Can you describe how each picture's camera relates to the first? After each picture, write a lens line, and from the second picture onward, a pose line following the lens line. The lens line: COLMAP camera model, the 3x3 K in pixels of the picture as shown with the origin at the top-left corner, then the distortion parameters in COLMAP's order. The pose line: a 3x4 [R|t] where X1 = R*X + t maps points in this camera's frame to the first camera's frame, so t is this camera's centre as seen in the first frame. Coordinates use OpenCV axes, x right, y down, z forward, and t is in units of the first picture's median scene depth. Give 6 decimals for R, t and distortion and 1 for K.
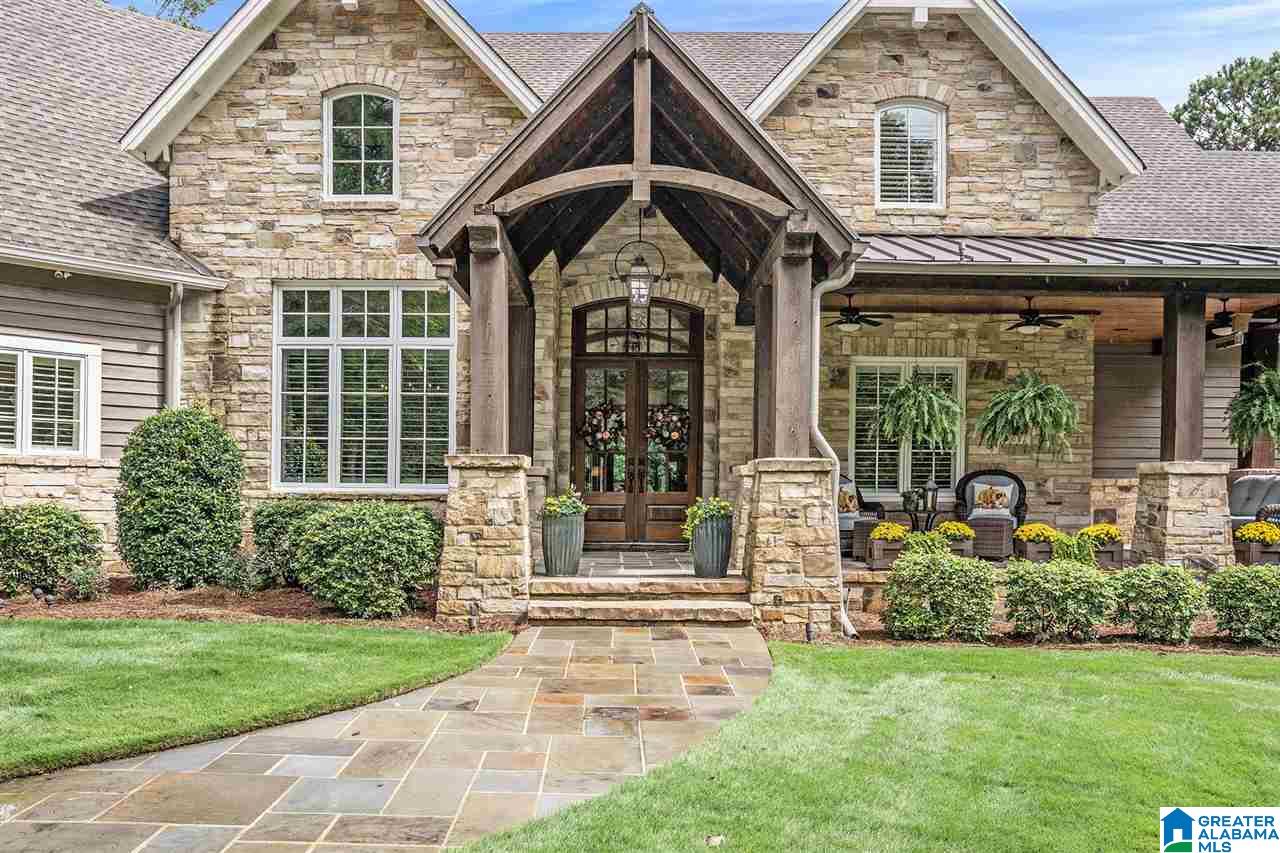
lens RADIAL K [[996.9, 0, 639.7], [0, 996.9, 456.9], [0, 0, 1]] dist [-0.089258, 0.000500]
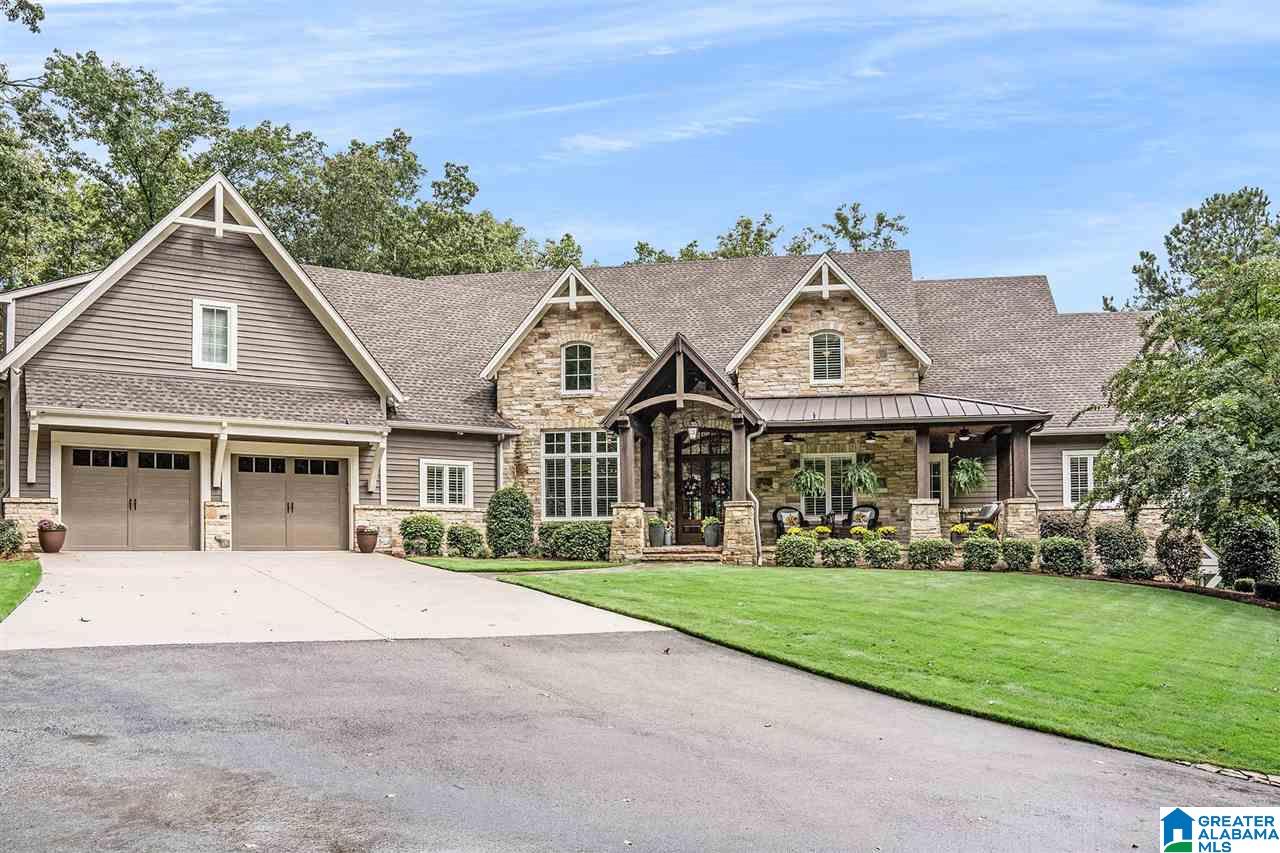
lens RADIAL K [[1001.5, 0, 640.0], [0, 1001.5, 426.5], [0, 0, 1]] dist [0.001280, 0.000136]
pose [[0.979187, -0.037685, -0.199430, 0.322806], [0.020476, 0.995940, -0.087664, 0.024158], [0.201924, 0.081756, 0.975983, -1.247412]]
